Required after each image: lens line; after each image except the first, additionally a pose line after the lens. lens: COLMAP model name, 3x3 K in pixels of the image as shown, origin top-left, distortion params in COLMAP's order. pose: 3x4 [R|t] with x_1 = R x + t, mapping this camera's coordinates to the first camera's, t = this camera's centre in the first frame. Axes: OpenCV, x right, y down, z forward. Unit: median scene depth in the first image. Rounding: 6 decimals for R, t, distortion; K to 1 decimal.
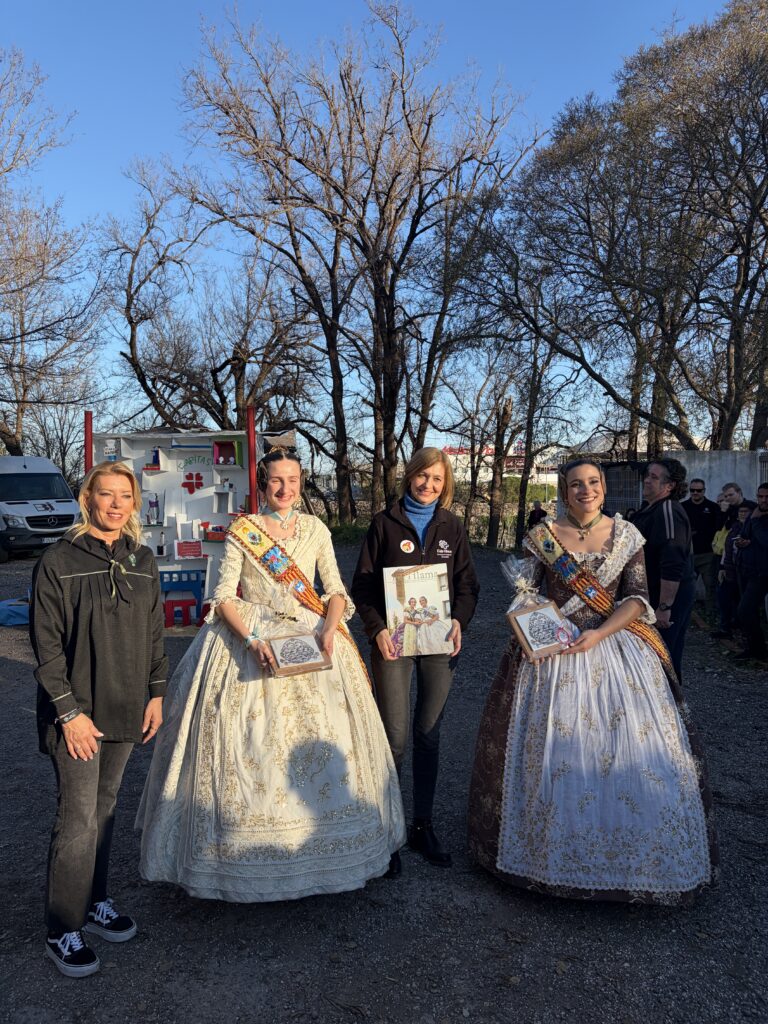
lens RADIAL K [[777.5, 0, 387.7], [0, 777.5, 512.5], [0, 0, 1]] dist [0.001052, 0.014743]
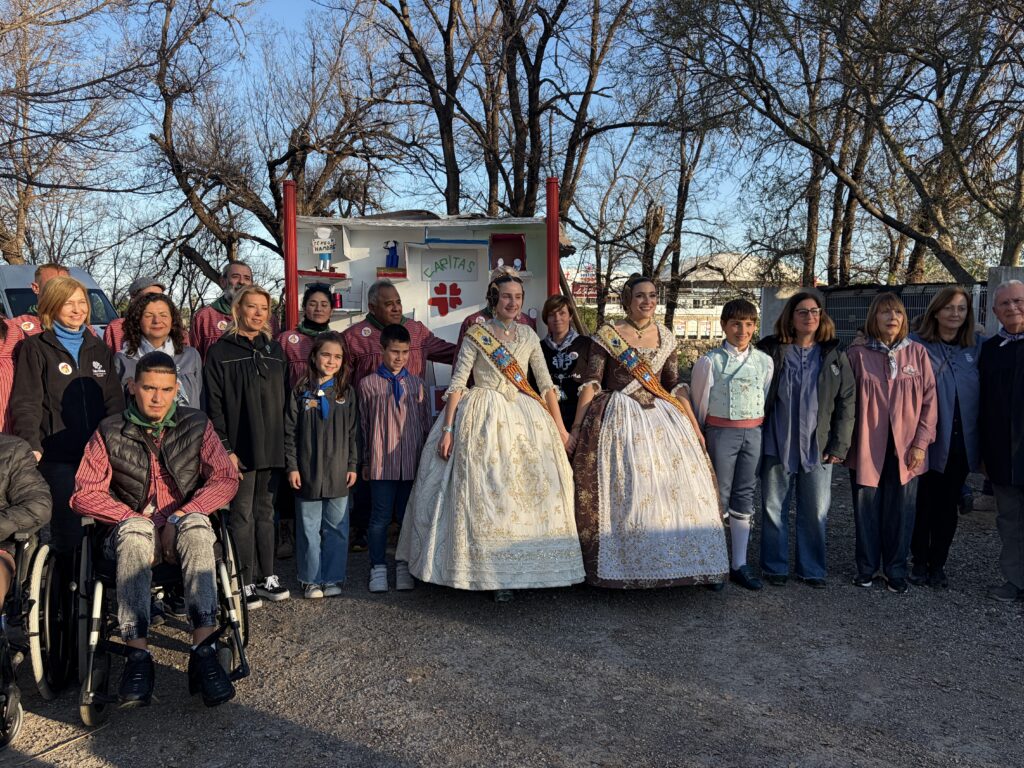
lens RADIAL K [[902.7, 0, 509.7], [0, 902.7, 386.3], [0, 0, 1]] dist [0.014476, 0.000369]
pose [[0.995502, 0.004261, 0.094641, -0.092840], [-0.008375, 0.999035, 0.043113, 0.000652], [-0.094366, -0.043711, 0.994577, 0.083888]]
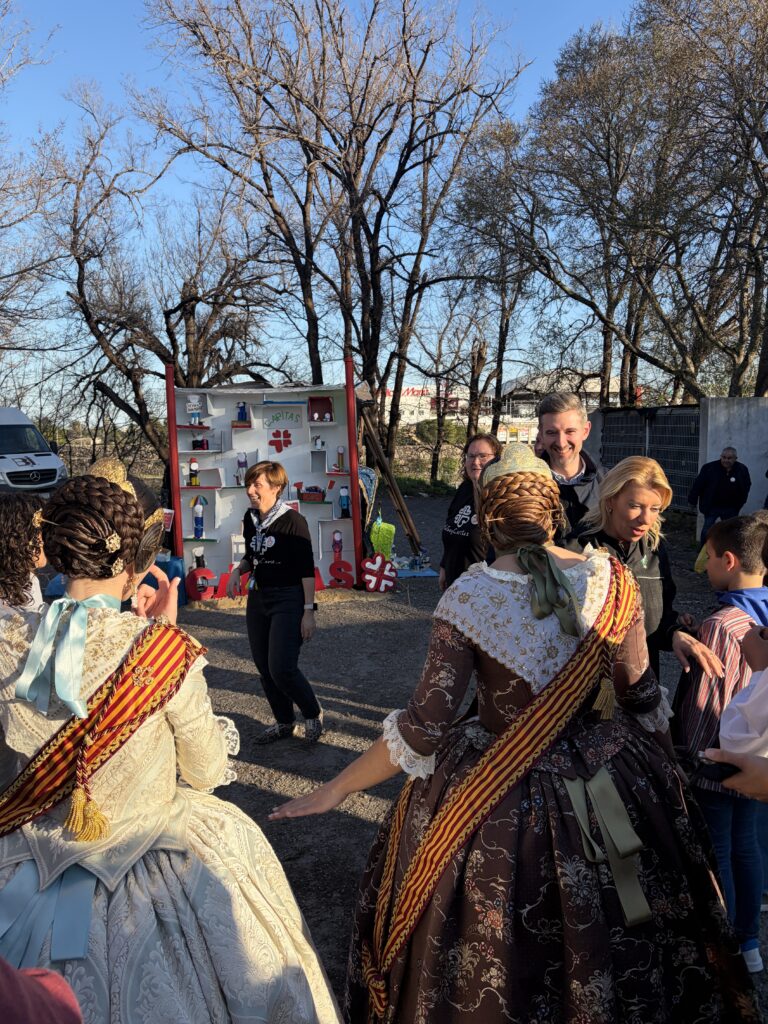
lens RADIAL K [[777.5, 0, 383.4], [0, 777.5, 505.3], [0, 0, 1]] dist [0.001052, 0.014743]
pose [[0.995026, -0.021892, 0.097179, -0.076000], [0.015477, 0.997681, 0.066276, -0.007156], [-0.098405, -0.064443, 0.993058, 0.017322]]
